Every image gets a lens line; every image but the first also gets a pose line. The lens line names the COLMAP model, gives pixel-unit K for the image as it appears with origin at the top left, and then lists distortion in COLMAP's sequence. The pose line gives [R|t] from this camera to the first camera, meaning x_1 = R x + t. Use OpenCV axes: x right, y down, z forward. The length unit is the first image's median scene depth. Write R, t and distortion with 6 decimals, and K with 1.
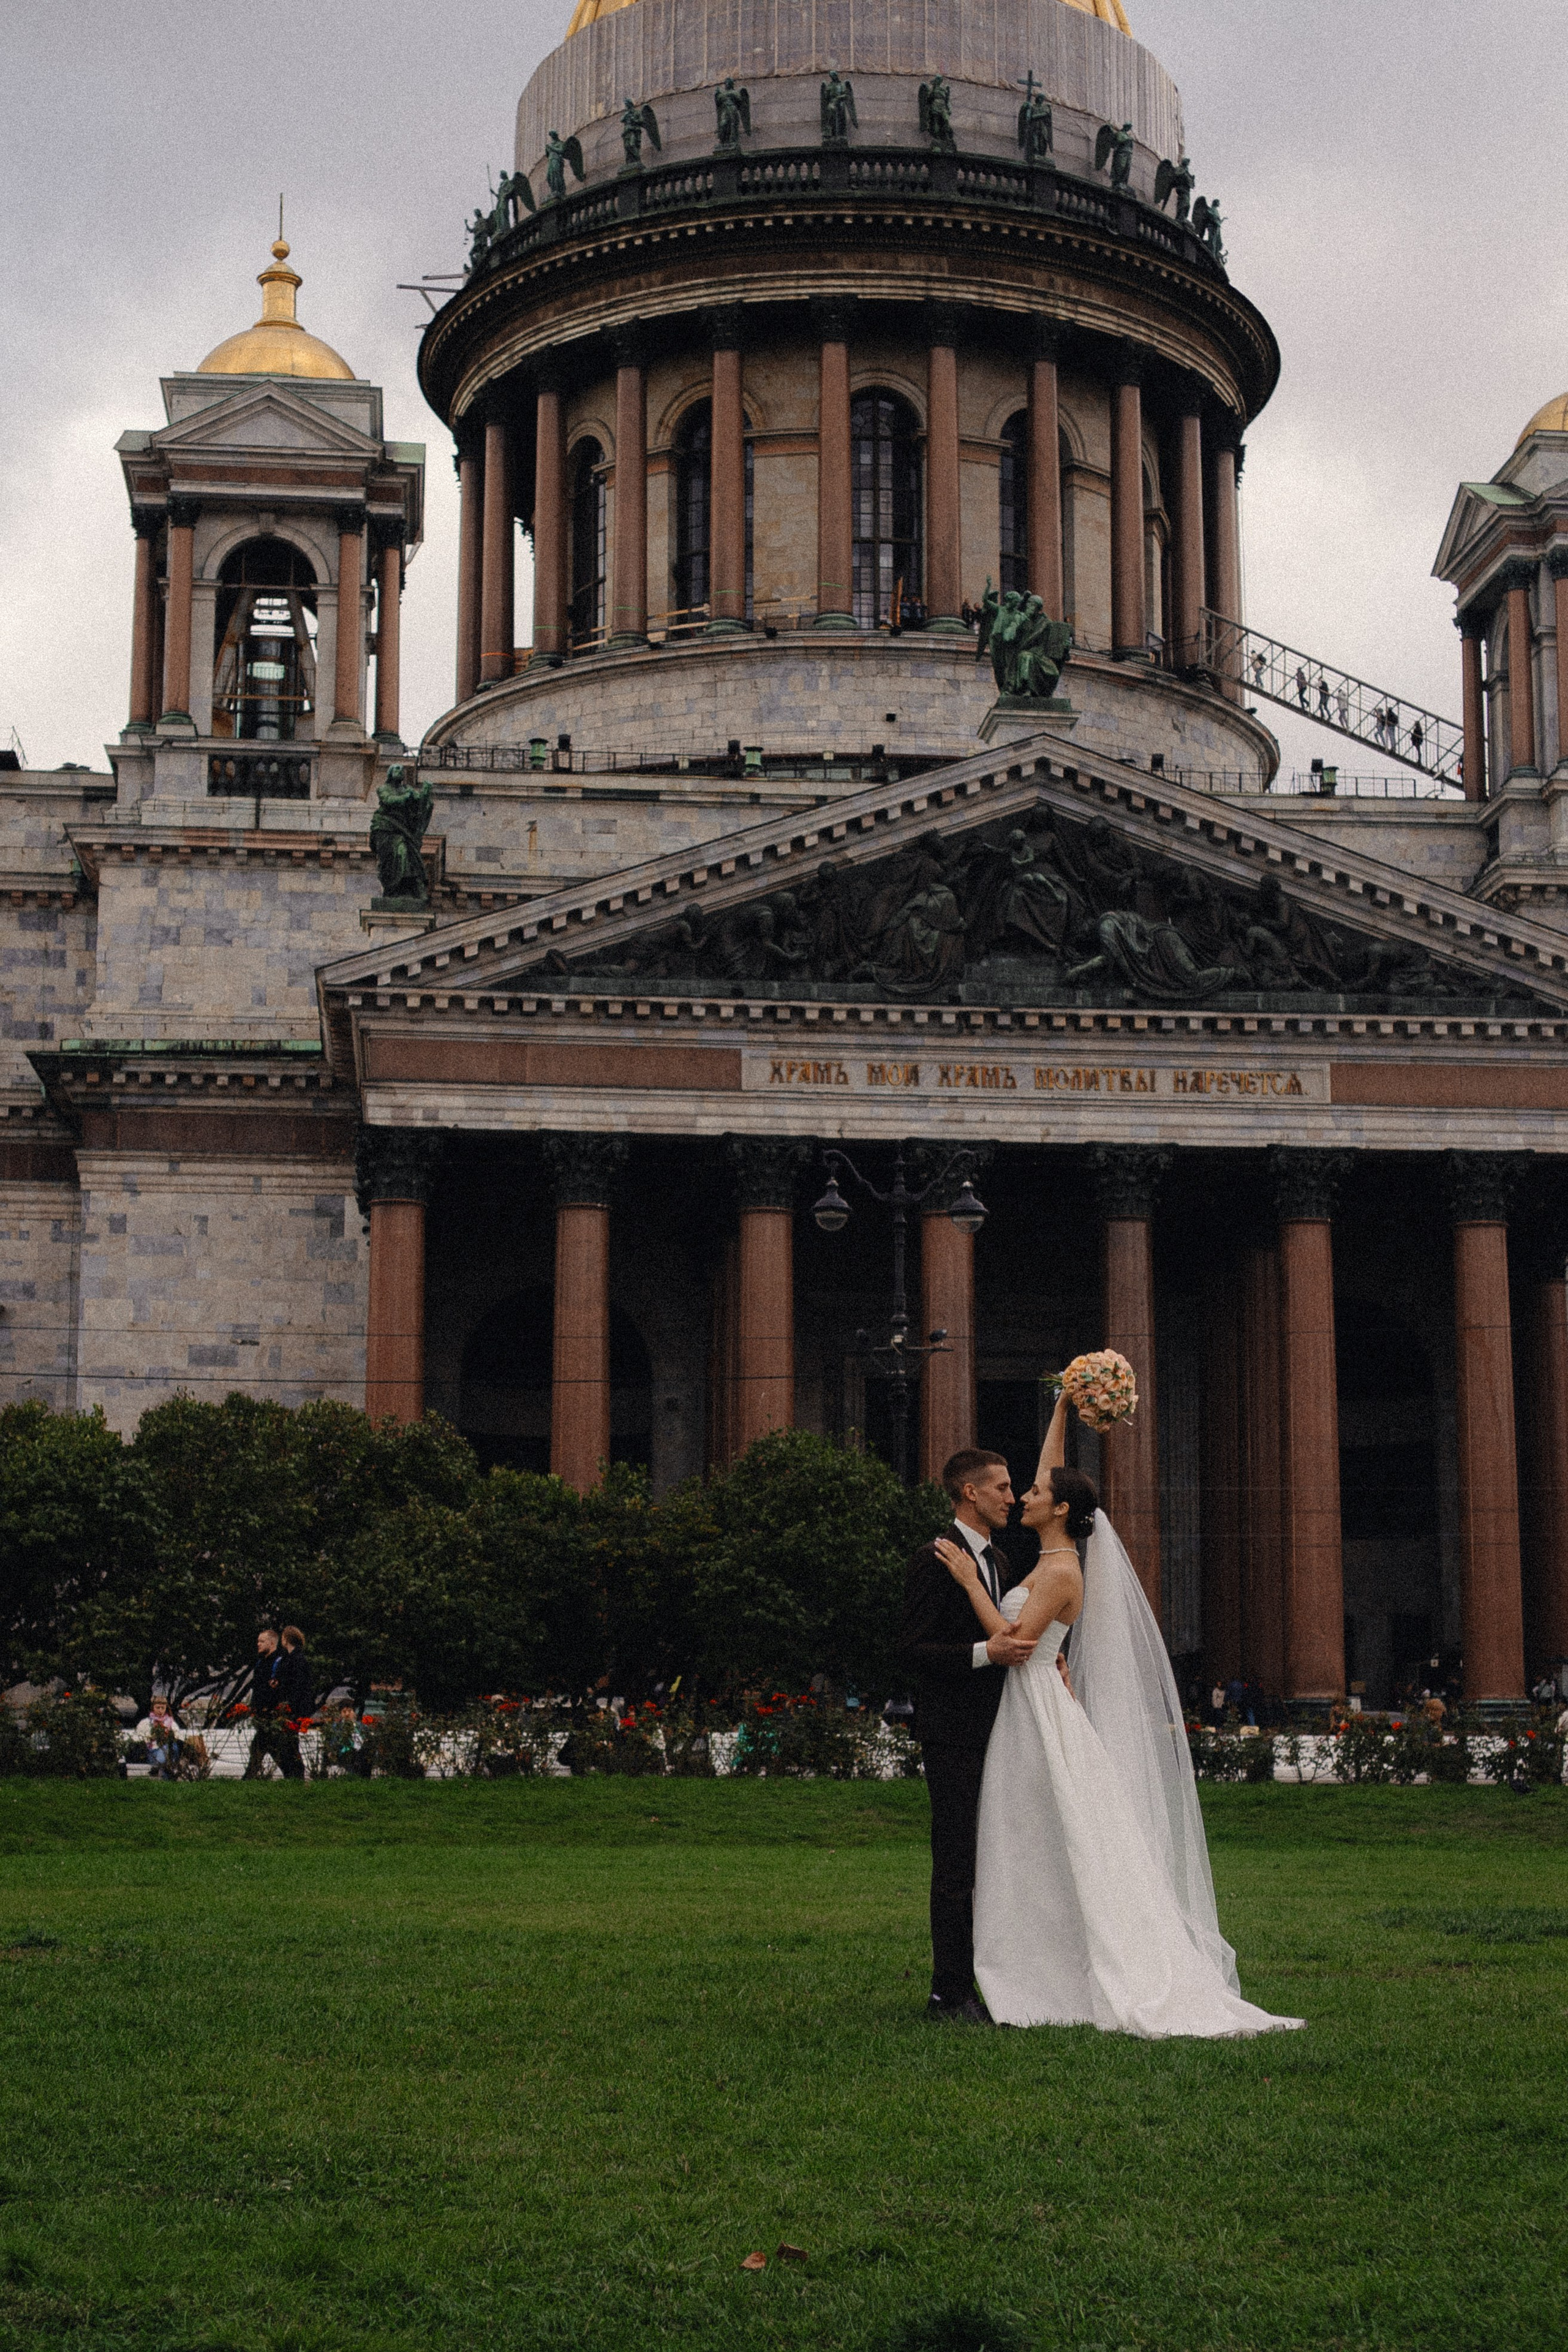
lens RADIAL K [[3506.9, 0, 742.8], [0, 3506.9, 1113.6], [0, 0, 1]] dist [0.008608, -0.021377]
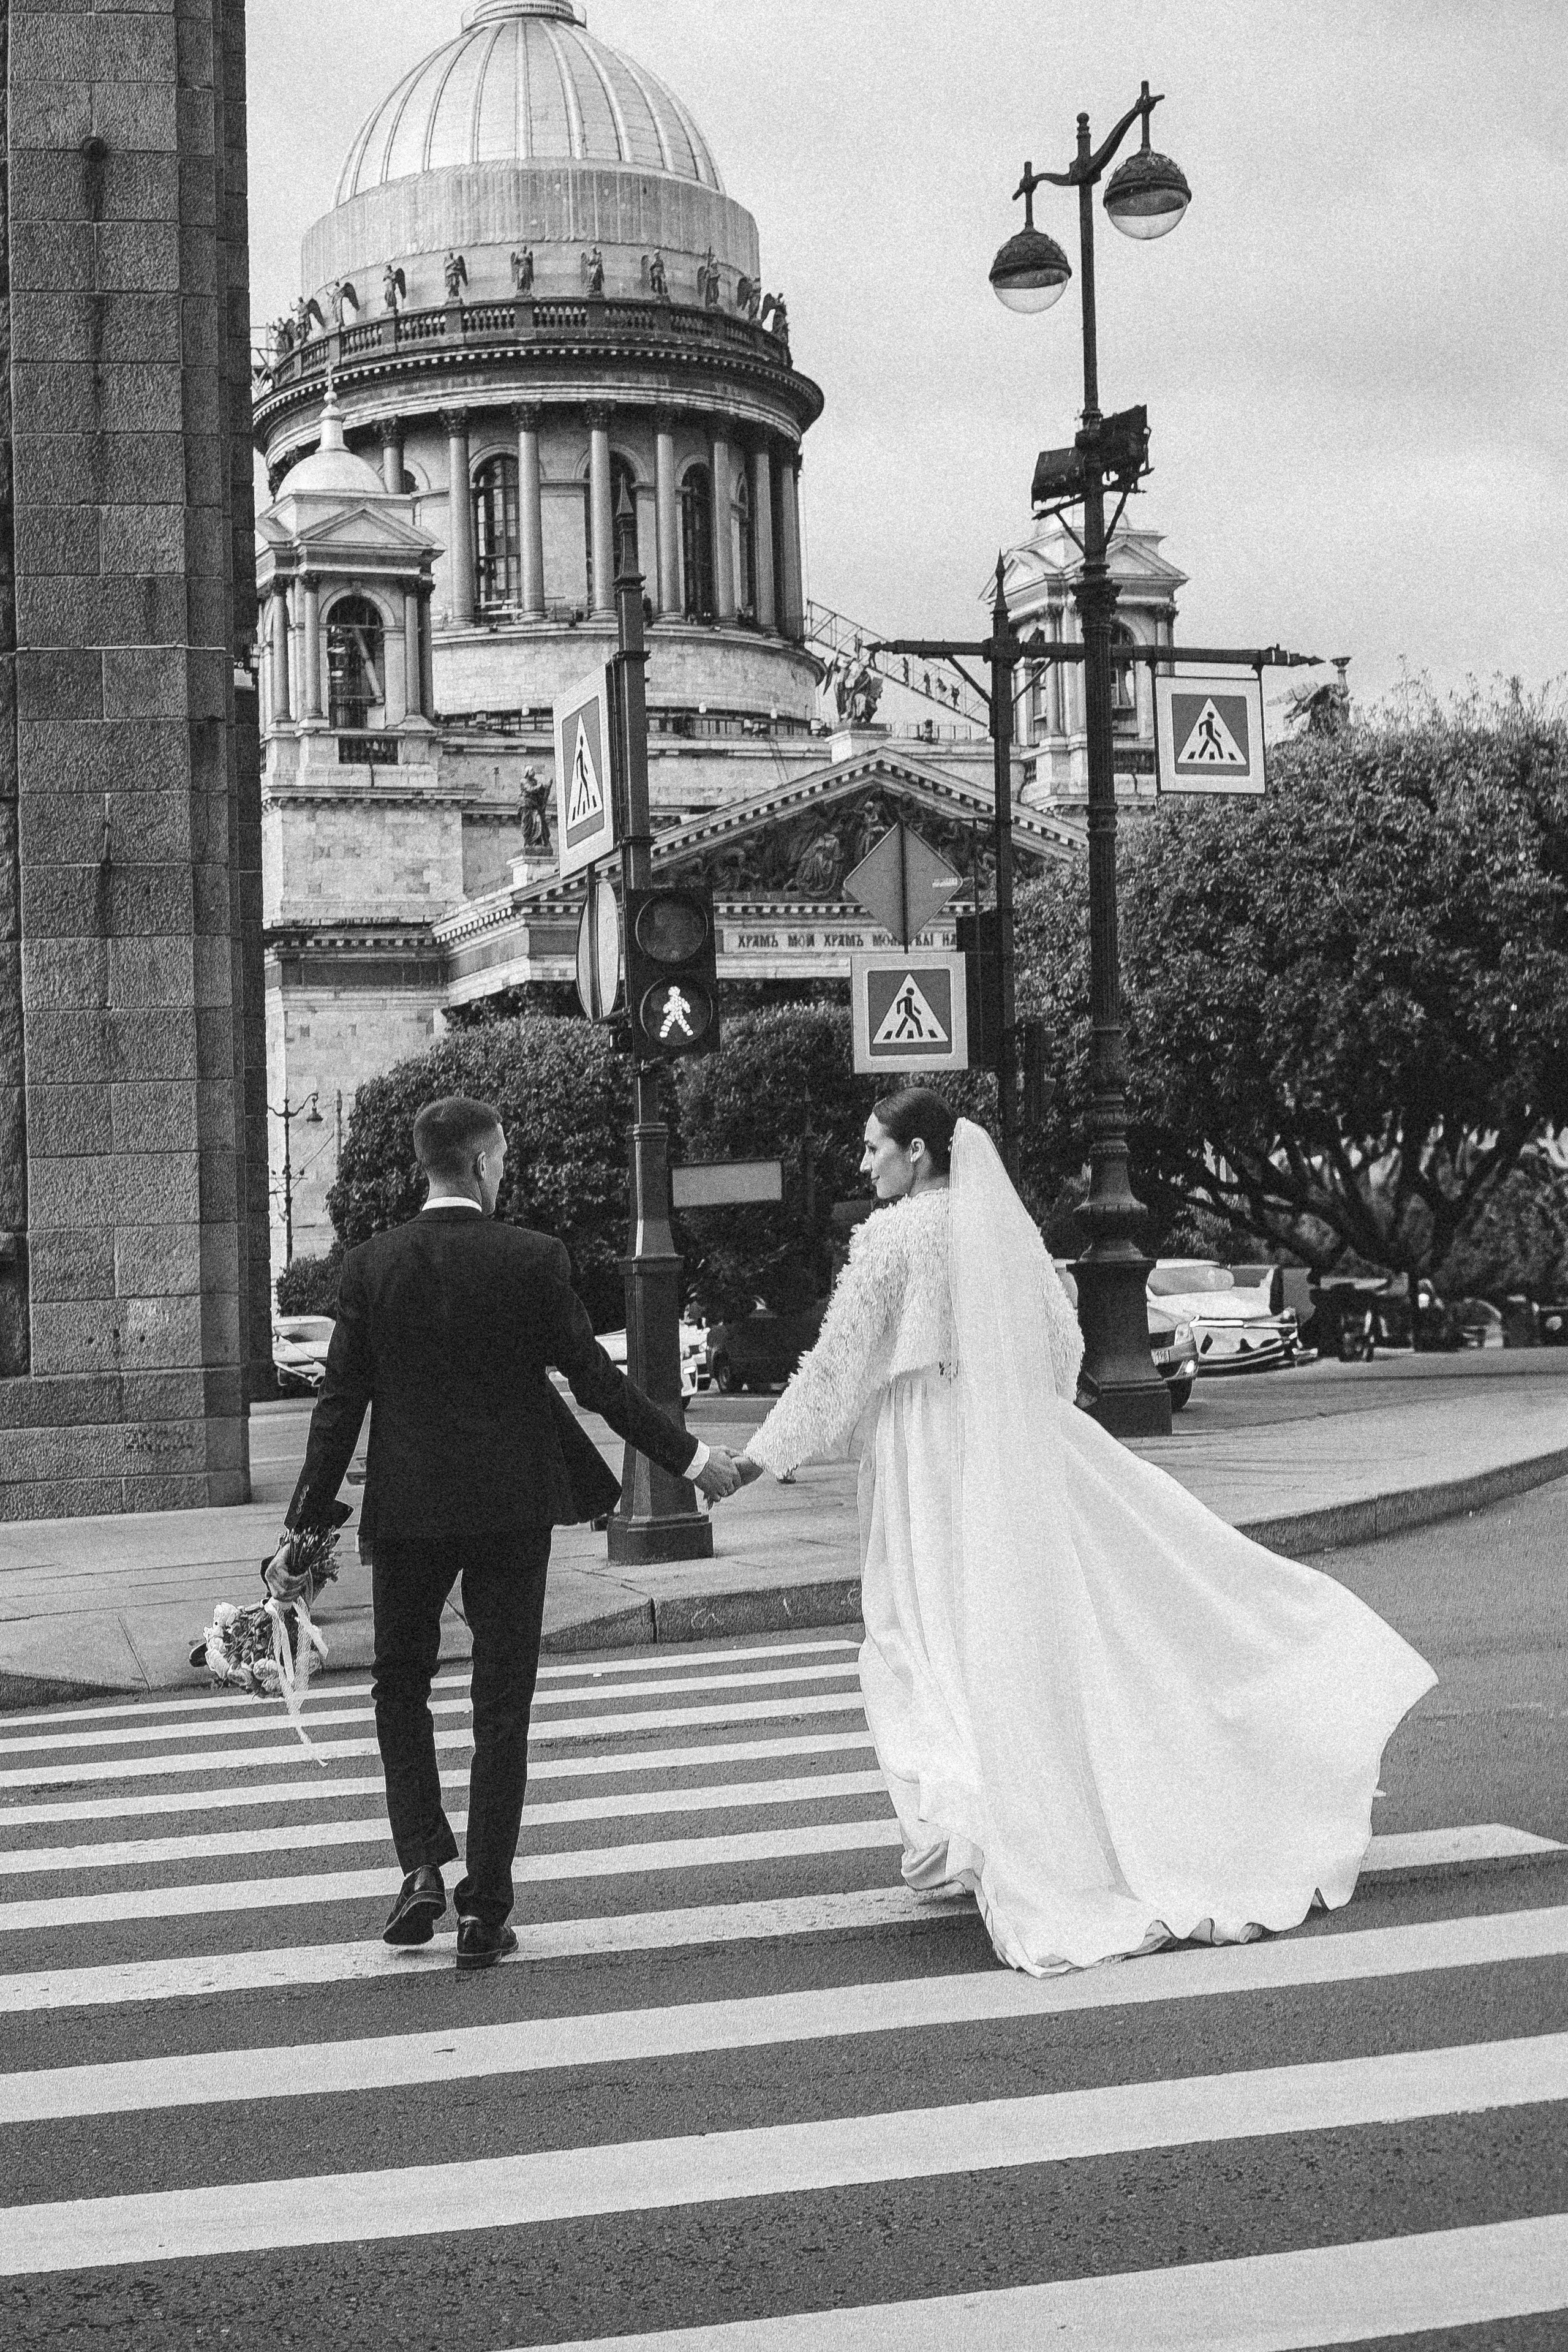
lens RADIAL K [[3506.9, 0, 742.8], [0, 3506.9, 1113.6], [0, 0, 1]] dist [0.008608, -0.021377]
pose [[0.945999, -0.037612, 0.321979, -0.508487], [0.002739, 0.994138, 0.108082, -0.105875], [-0.324157, -0.101363, 0.940557, -0.601275]]
